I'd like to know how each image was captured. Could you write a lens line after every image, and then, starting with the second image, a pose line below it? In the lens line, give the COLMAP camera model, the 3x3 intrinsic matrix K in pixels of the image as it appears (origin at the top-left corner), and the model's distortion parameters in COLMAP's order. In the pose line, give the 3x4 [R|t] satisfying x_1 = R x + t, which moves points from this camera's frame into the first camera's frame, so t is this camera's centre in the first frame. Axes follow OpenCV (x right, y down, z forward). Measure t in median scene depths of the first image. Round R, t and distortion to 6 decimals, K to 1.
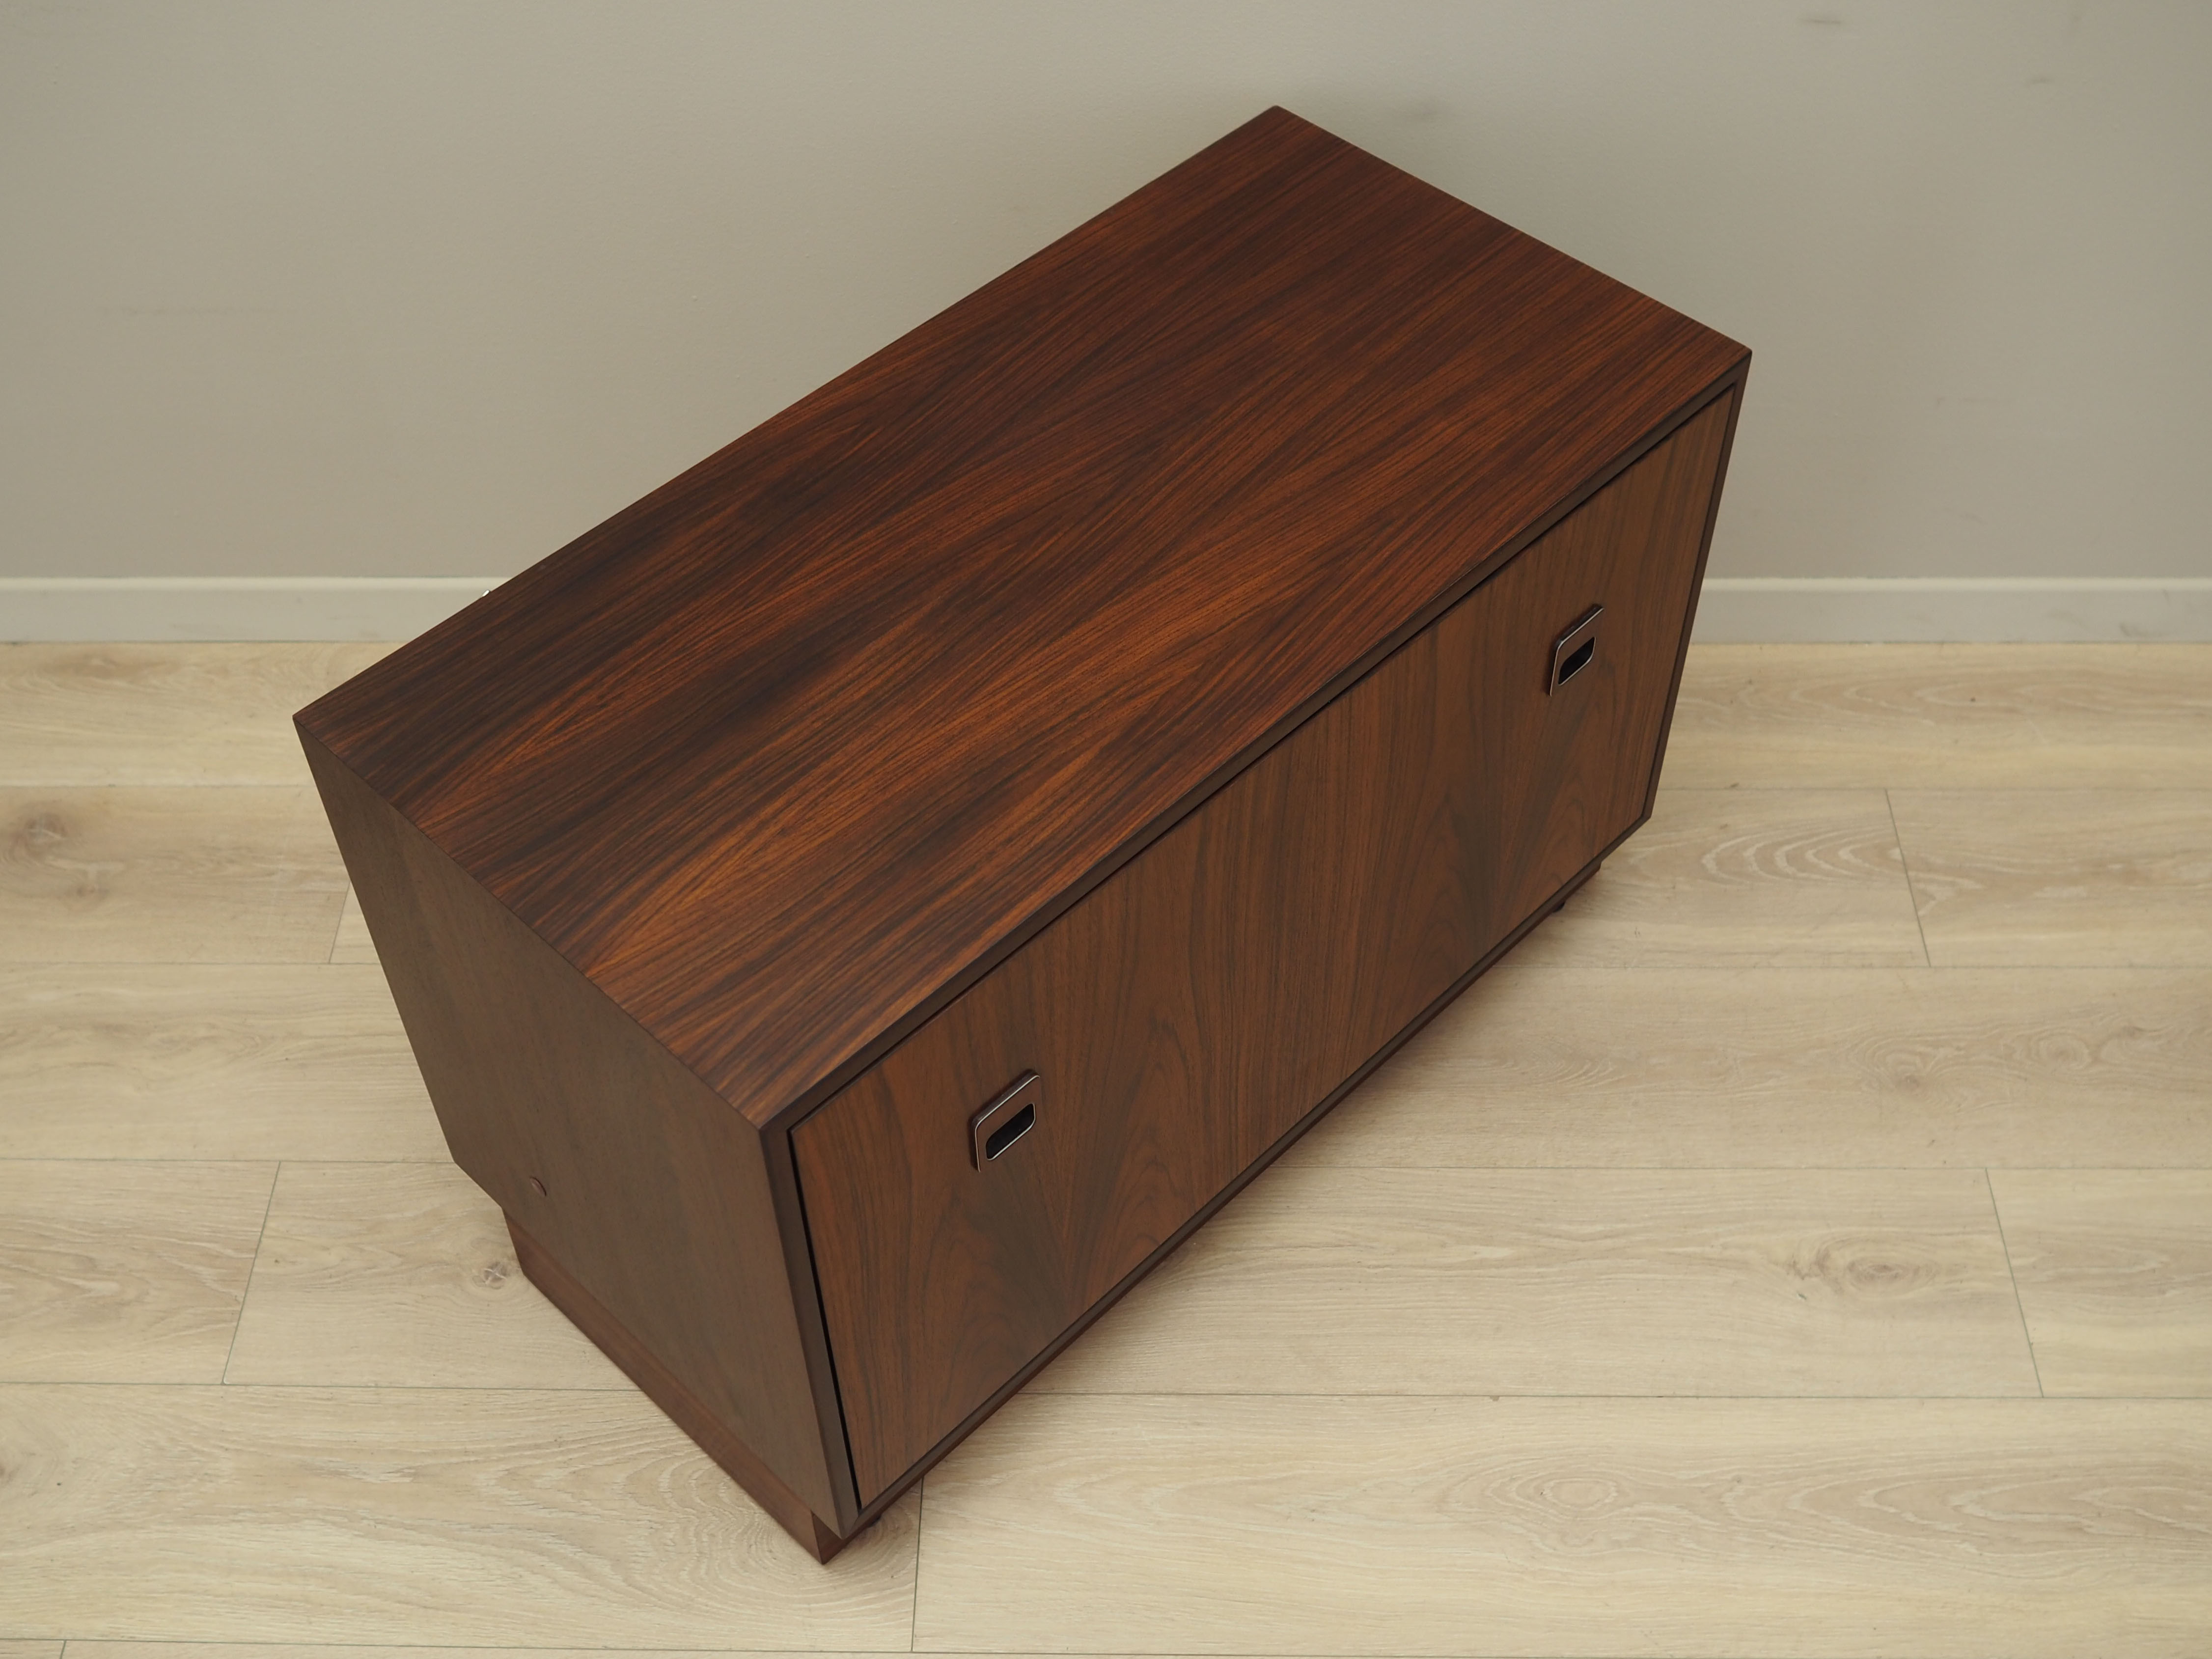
lens RADIAL K [[2714.5, 0, 1106.0], [0, 2714.5, 829.5], [0, 0, 1]] dist [-0.060093, 0.061937]
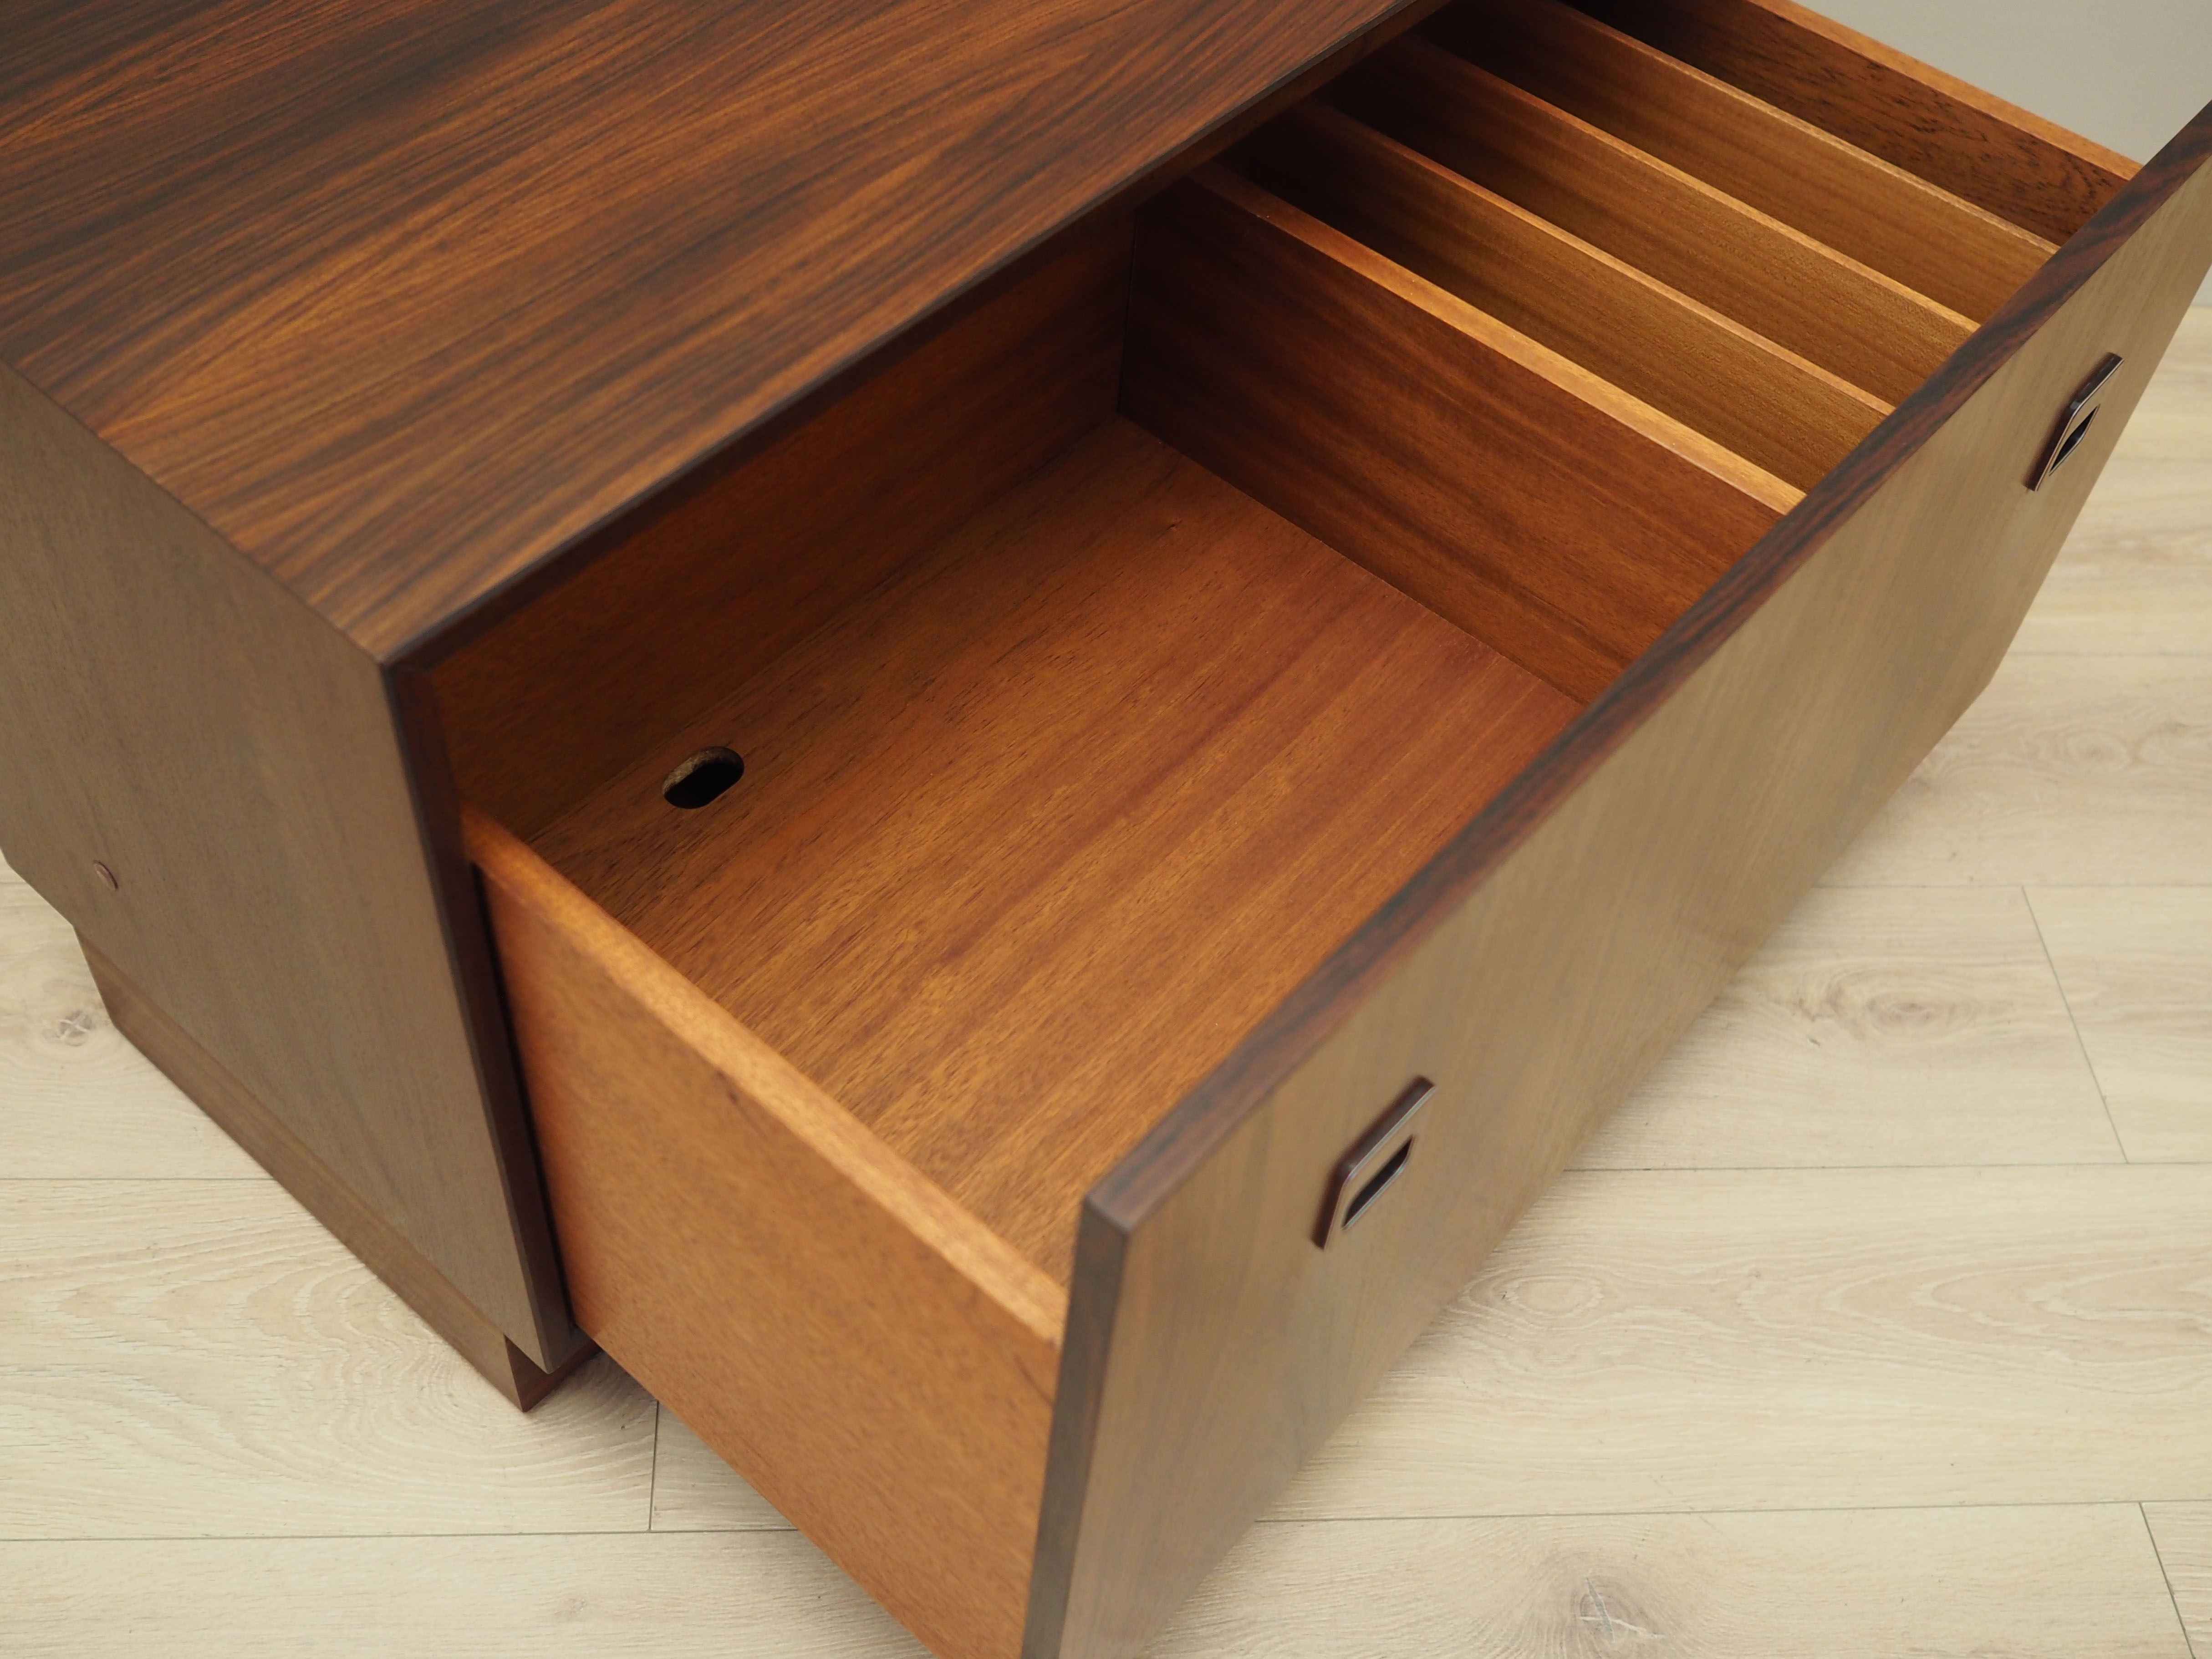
lens RADIAL K [[2408.5, 0, 1106.0], [0, 2408.5, 829.5], [0, 0, 1]] dist [-0.054589, 0.036625]
pose [[0.993984, 0.002959, 0.109485, -0.024762], [-0.005364, 0.999751, 0.021679, 0.117985], [-0.109393, -0.022136, 0.993752, 0.407567]]
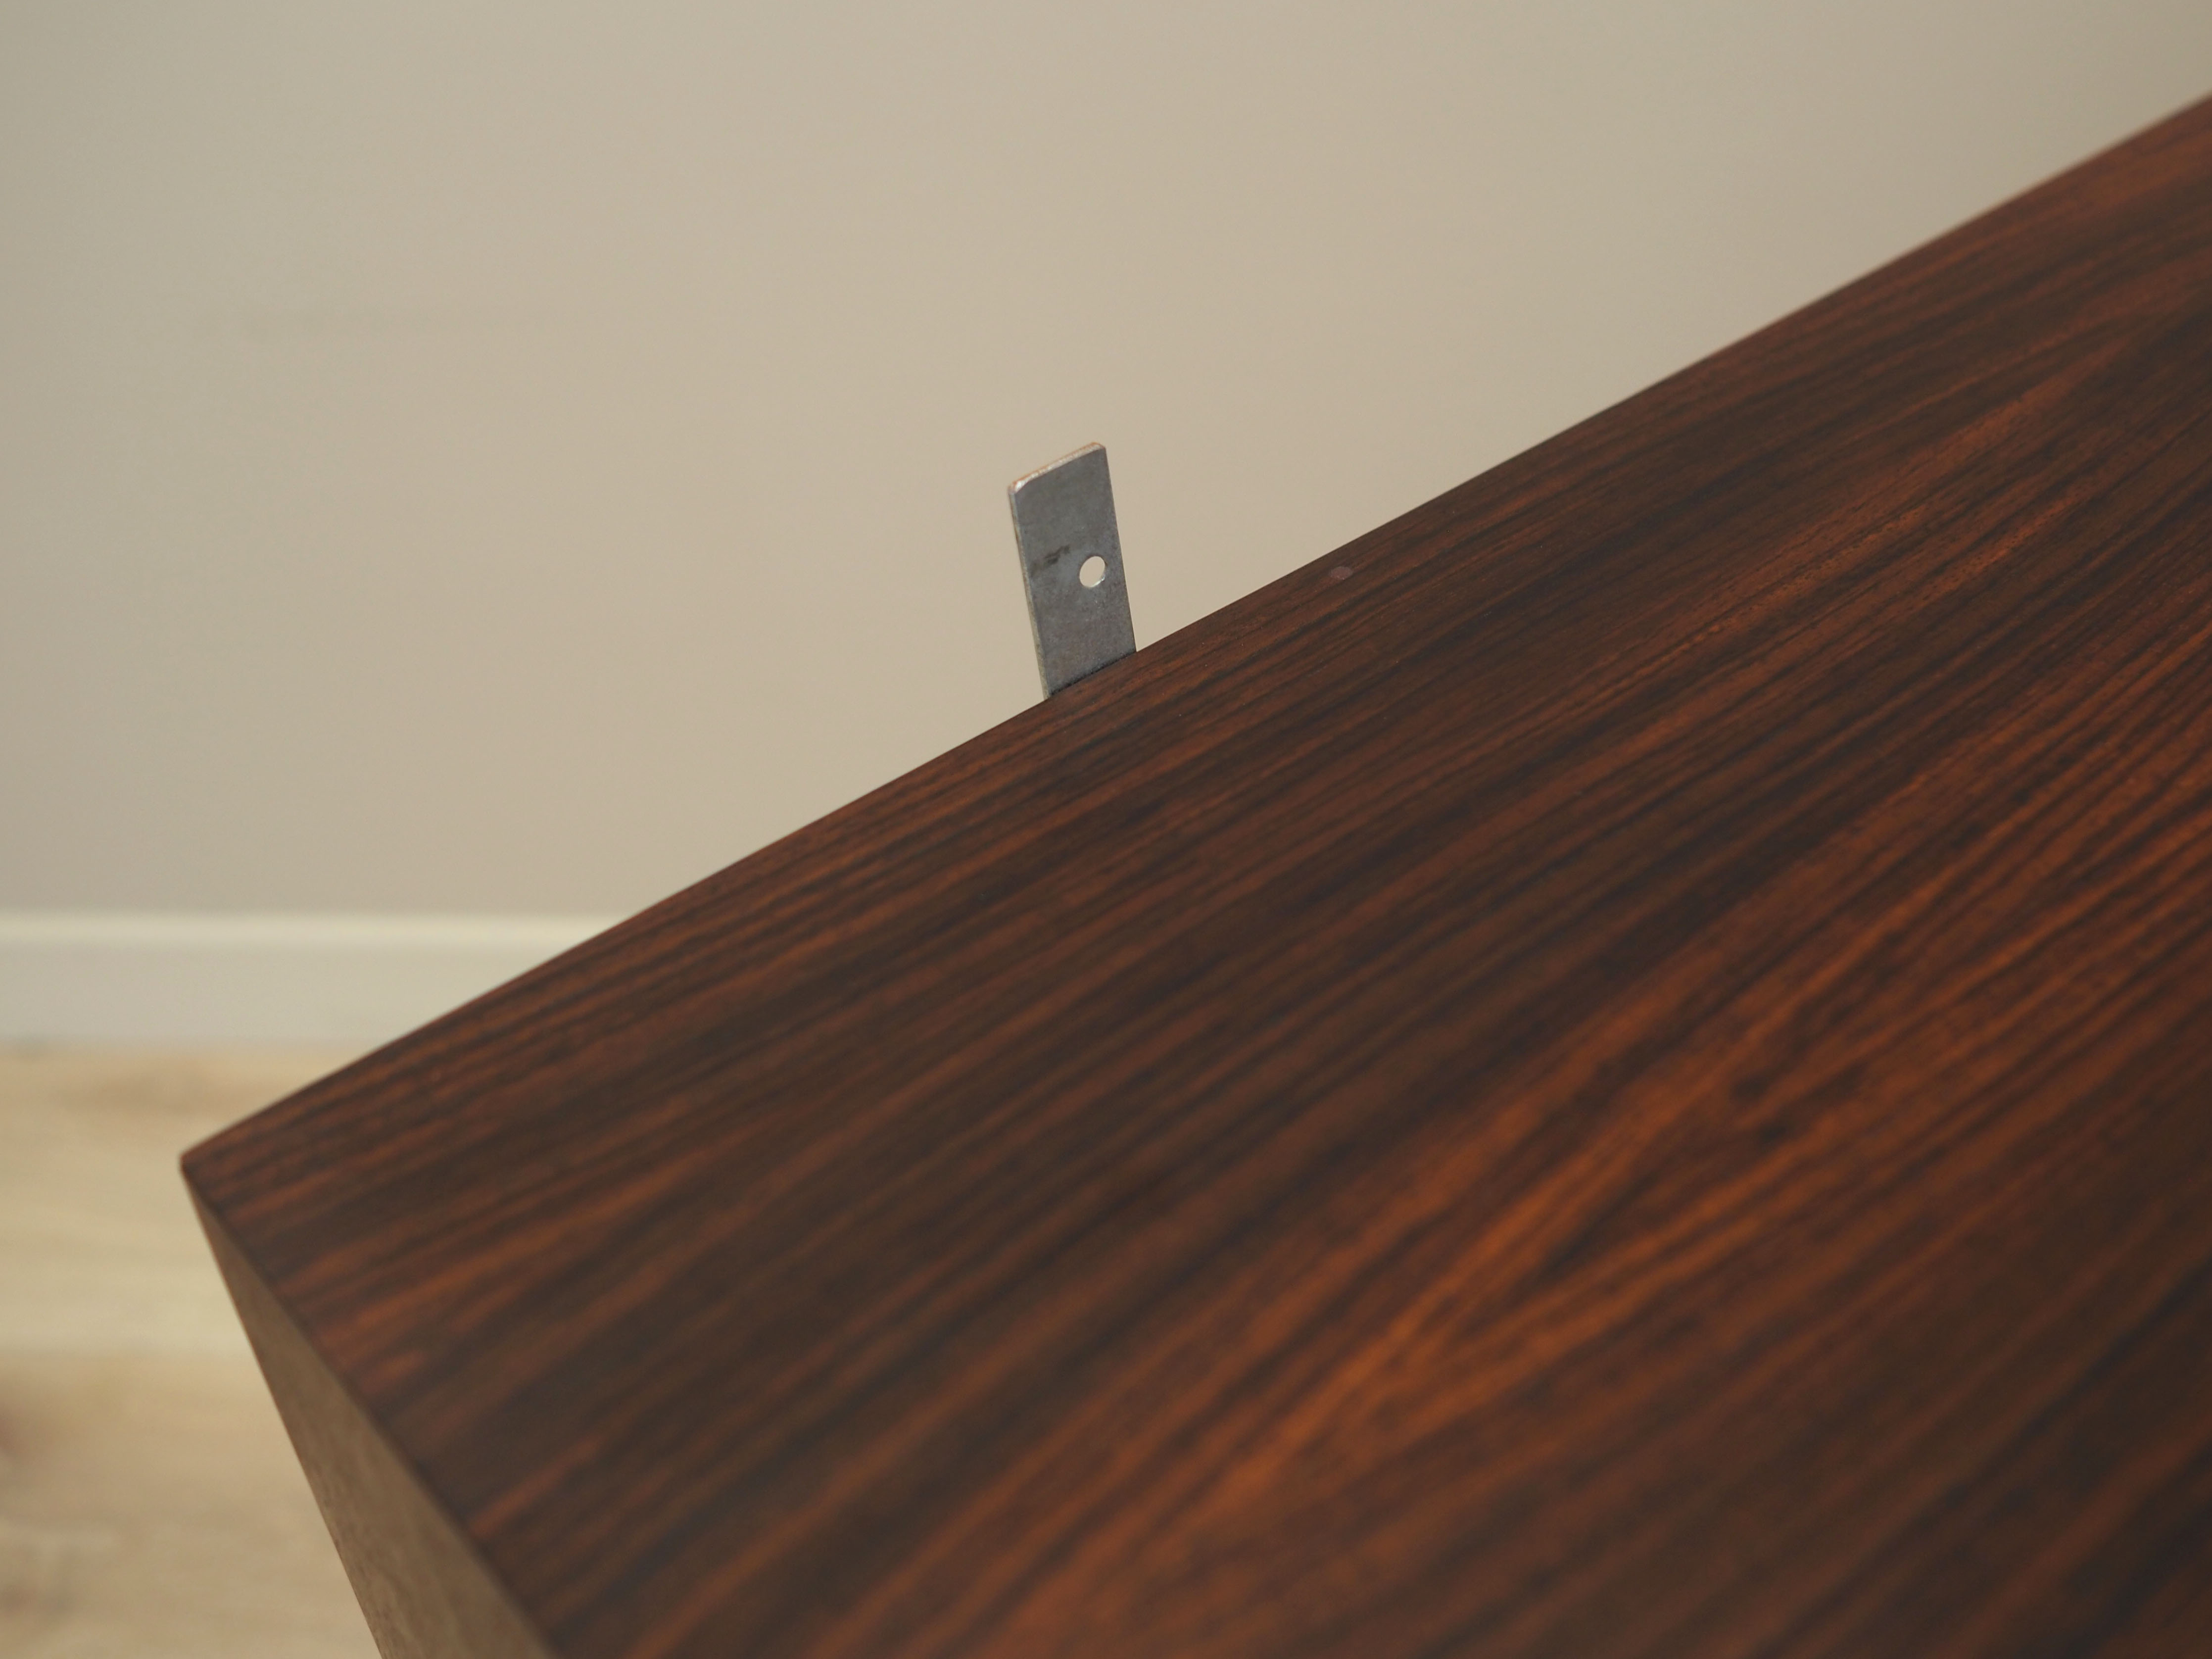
lens RADIAL K [[2408.8, 0, 1106.0], [0, 2408.8, 829.5], [0, 0, 1]] dist [-0.054589, 0.036625]
pose [[0.990713, -0.003318, -0.135932, -0.207407], [-0.025074, 0.978099, -0.206623, -0.030665], [0.133640, 0.208112, 0.968932, 0.824008]]
